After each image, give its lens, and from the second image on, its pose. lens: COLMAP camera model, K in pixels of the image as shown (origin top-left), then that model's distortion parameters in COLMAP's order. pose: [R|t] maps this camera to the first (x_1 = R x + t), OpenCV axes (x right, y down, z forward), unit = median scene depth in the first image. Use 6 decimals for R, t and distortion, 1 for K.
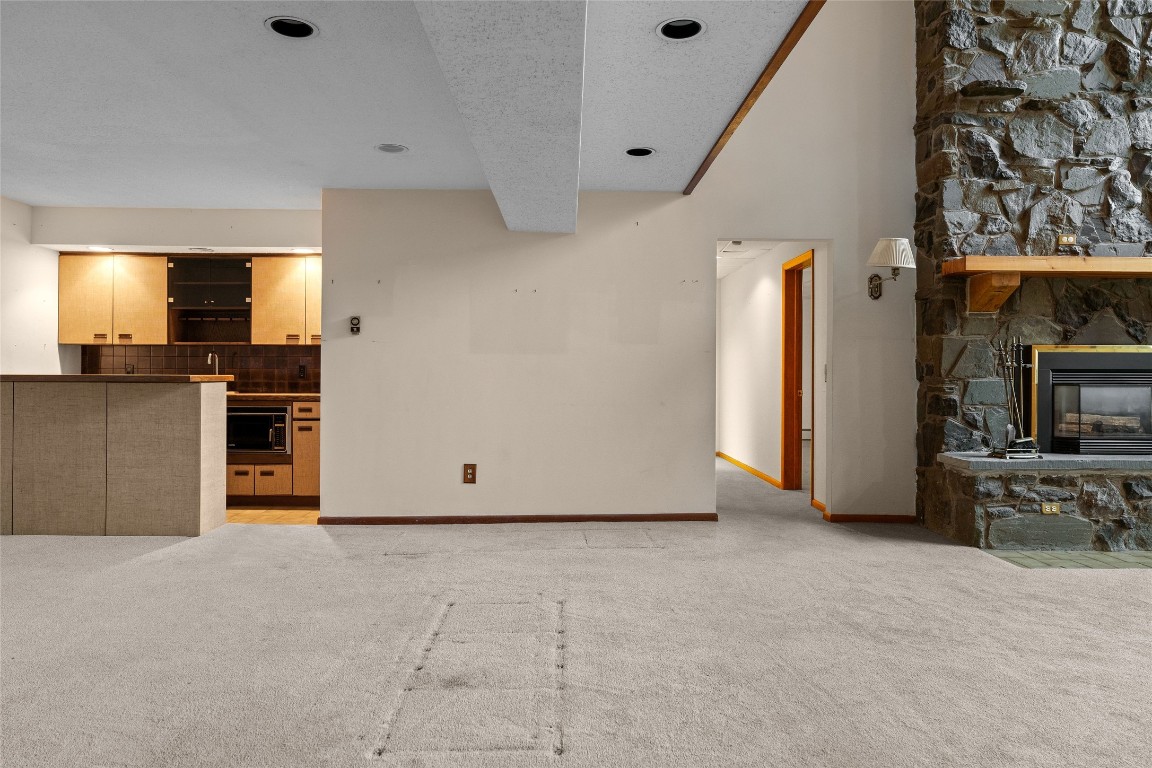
lens RADIAL K [[765.1, 0, 572.3], [0, 765.1, 366.9], [0, 0, 1]] dist [0.003121, -0.002609]
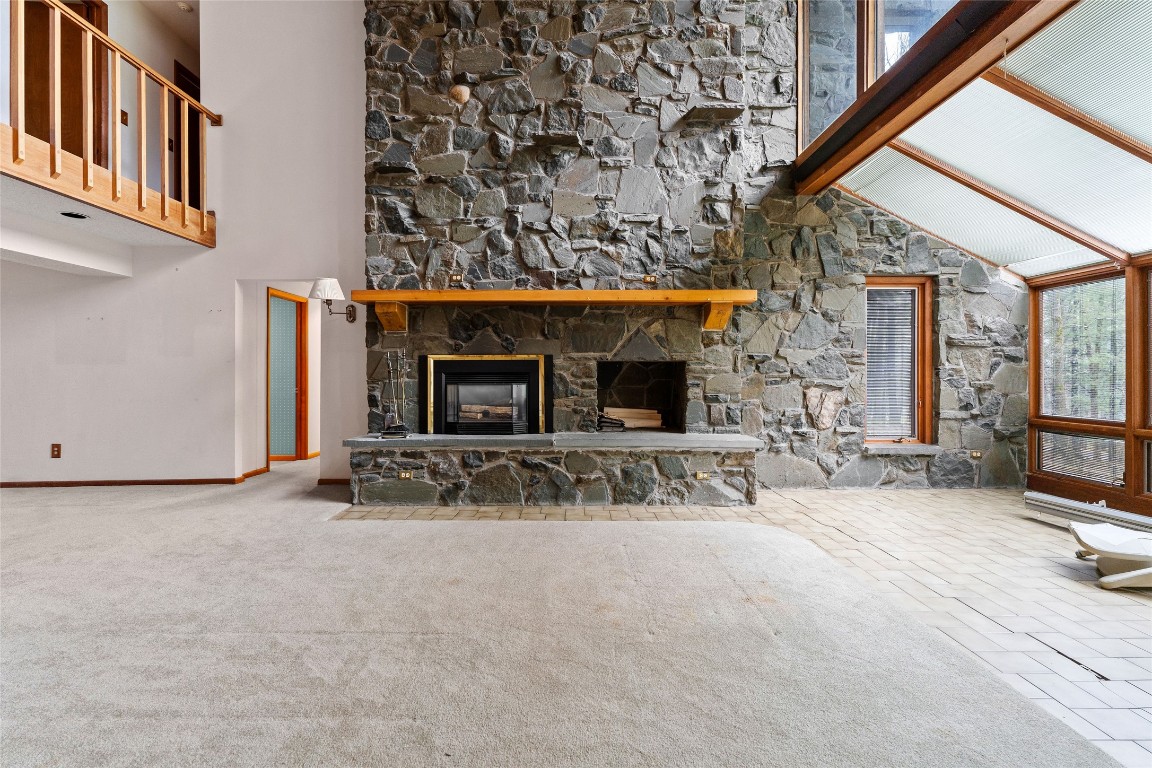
lens RADIAL K [[515.5, 0, 574.2], [0, 515.5, 374.8], [0, 0, 1]] dist [-0.001131, -0.000117]
pose [[0.999917, -0.006969, -0.010878, 0.822406], [0.007003, 0.999971, 0.003060, 0.005564], [0.010857, -0.003136, 0.999936, 0.076949]]
